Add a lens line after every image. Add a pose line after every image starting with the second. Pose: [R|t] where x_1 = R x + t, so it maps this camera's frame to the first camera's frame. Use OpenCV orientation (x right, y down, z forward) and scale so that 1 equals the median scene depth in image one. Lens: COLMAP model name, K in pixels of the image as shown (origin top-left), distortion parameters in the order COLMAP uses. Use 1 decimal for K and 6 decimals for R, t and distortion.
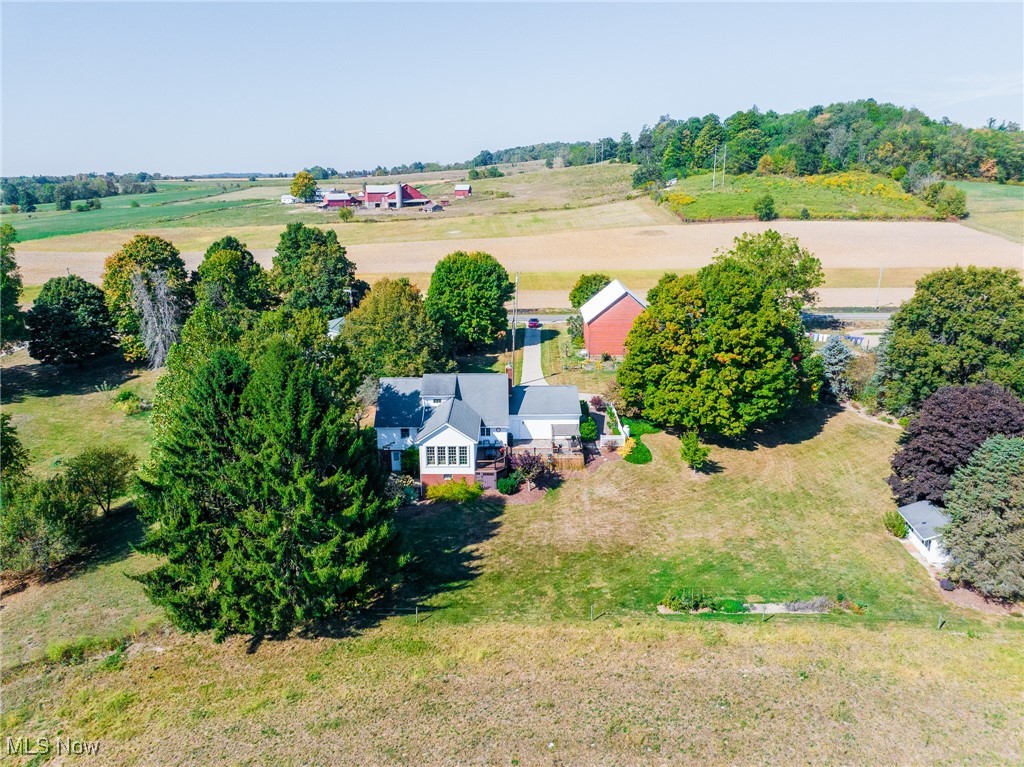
lens RADIAL K [[728.1, 0, 532.4], [0, 728.1, 379.1], [0, 0, 1]] dist [-0.055491, 0.025781]
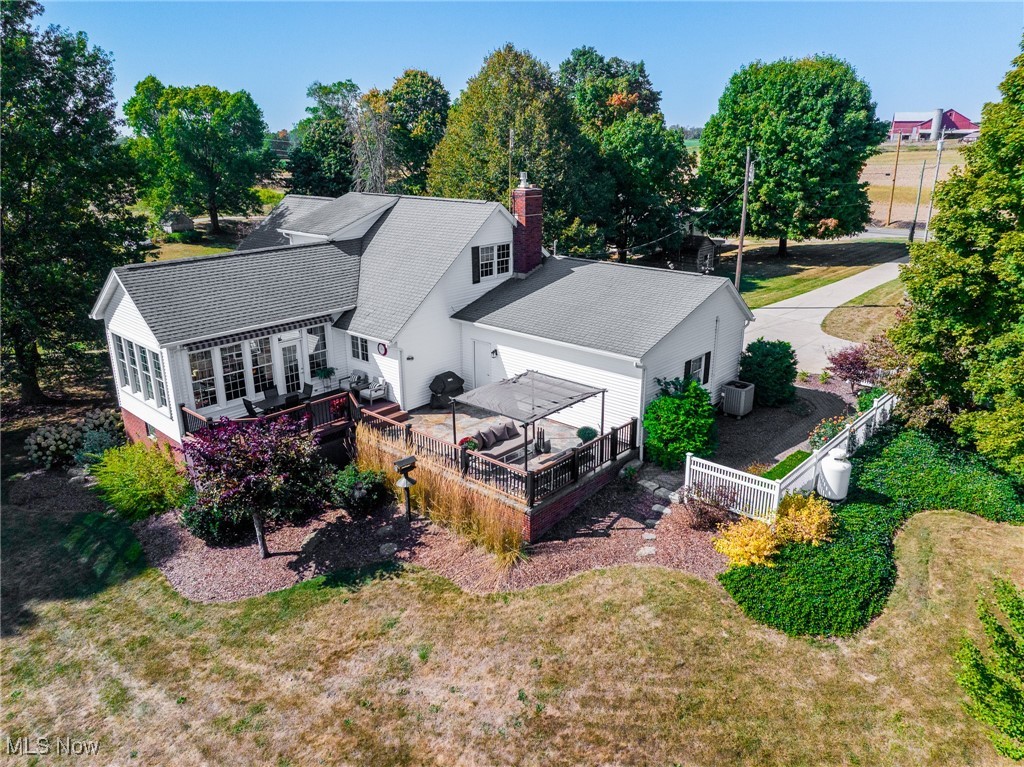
lens RADIAL K [[728.1, 0, 532.4], [0, 728.1, 379.1], [0, 0, 1]] dist [-0.055491, 0.025781]
pose [[0.734271, 0.210810, -0.645295, 0.146891], [-0.185540, 0.976689, 0.107950, 0.023384], [0.653010, 0.040464, 0.756268, 0.530115]]
